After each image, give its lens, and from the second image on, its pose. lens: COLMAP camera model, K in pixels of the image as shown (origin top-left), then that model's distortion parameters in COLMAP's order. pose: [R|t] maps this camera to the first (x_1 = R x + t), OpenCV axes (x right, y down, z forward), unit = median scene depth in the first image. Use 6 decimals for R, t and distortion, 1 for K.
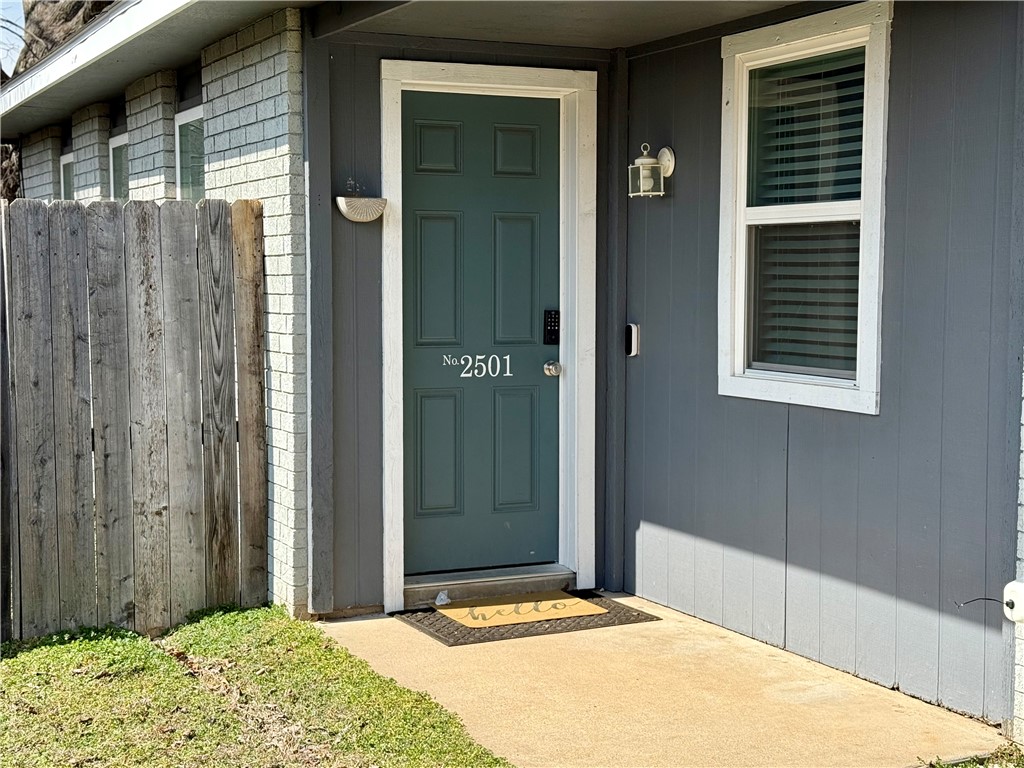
lens RADIAL K [[1580.0, 0, 512.0], [0, 1580.0, 384.0], [0, 0, 1]] dist [0.005538, 0.010659]
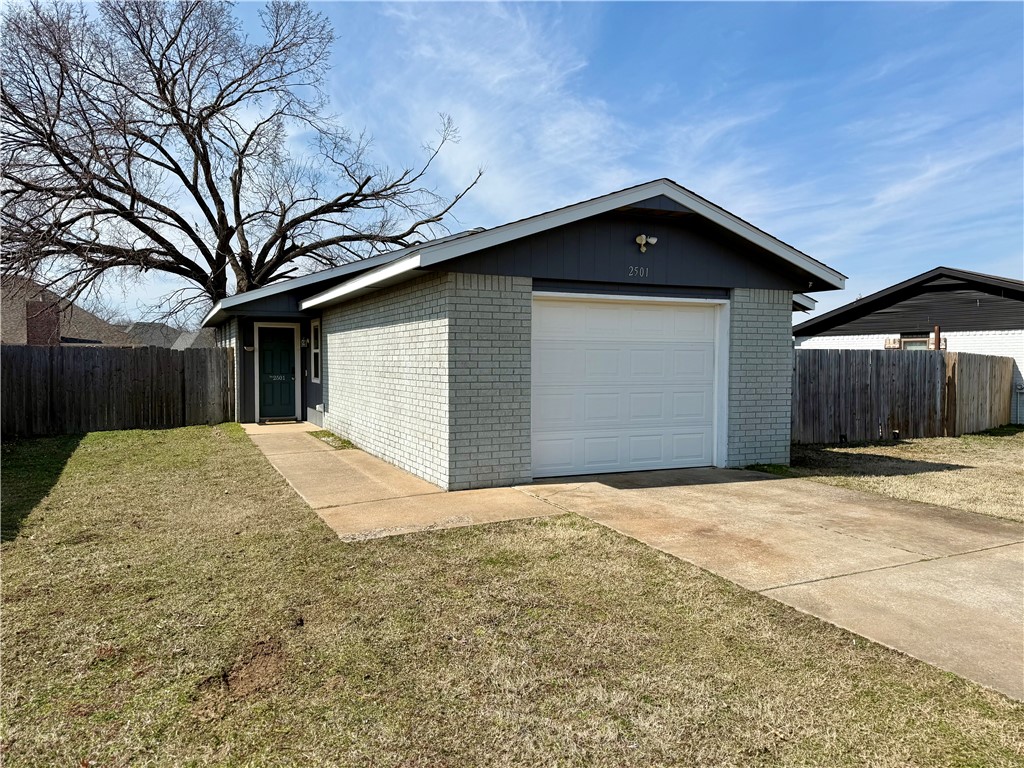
lens RADIAL K [[710.4, 0, 508.3], [0, 710.4, 386.8], [0, 0, 1]] dist [0.128653, -0.198484]
pose [[0.999977, -0.000621, -0.006709, 0.811783], [0.000393, 0.999424, -0.033935, 0.106731], [0.006726, 0.033931, 0.999402, -1.485638]]
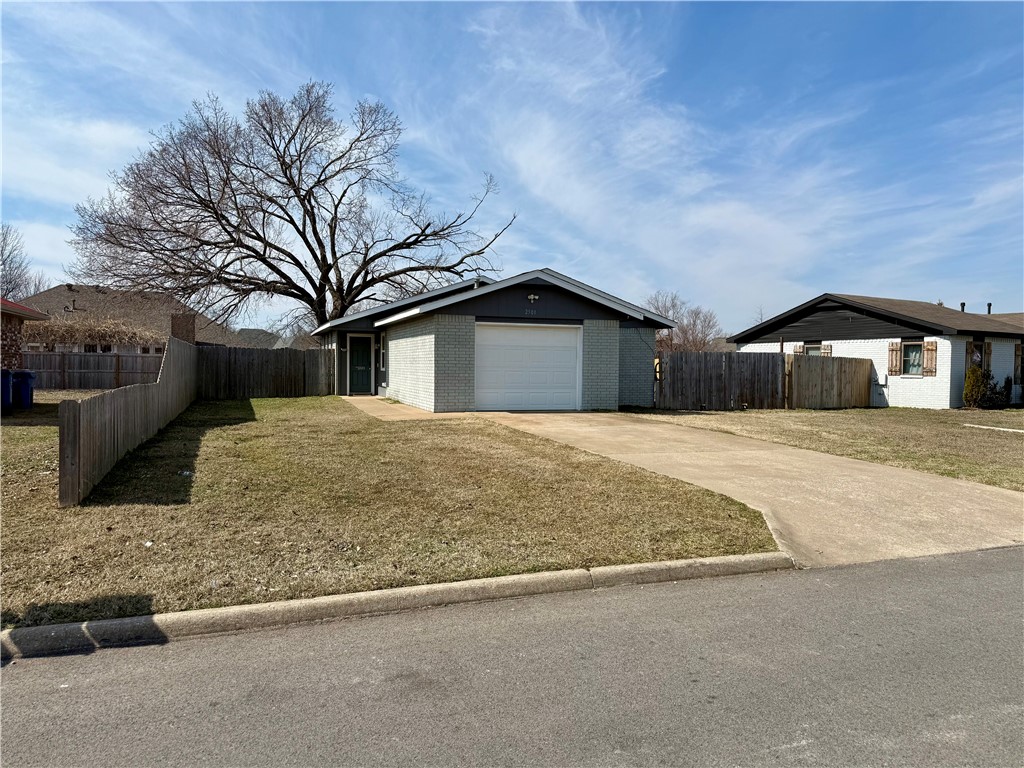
lens RADIAL K [[715.0, 0, 512.0], [0, 715.0, 384.0], [0, 0, 1]] dist [0.086365, -0.122394]
pose [[0.993793, 0.008369, -0.110931, 1.287526], [-0.013448, 0.998891, -0.045117, 0.250347], [0.110431, 0.046329, 0.992803, -2.897427]]
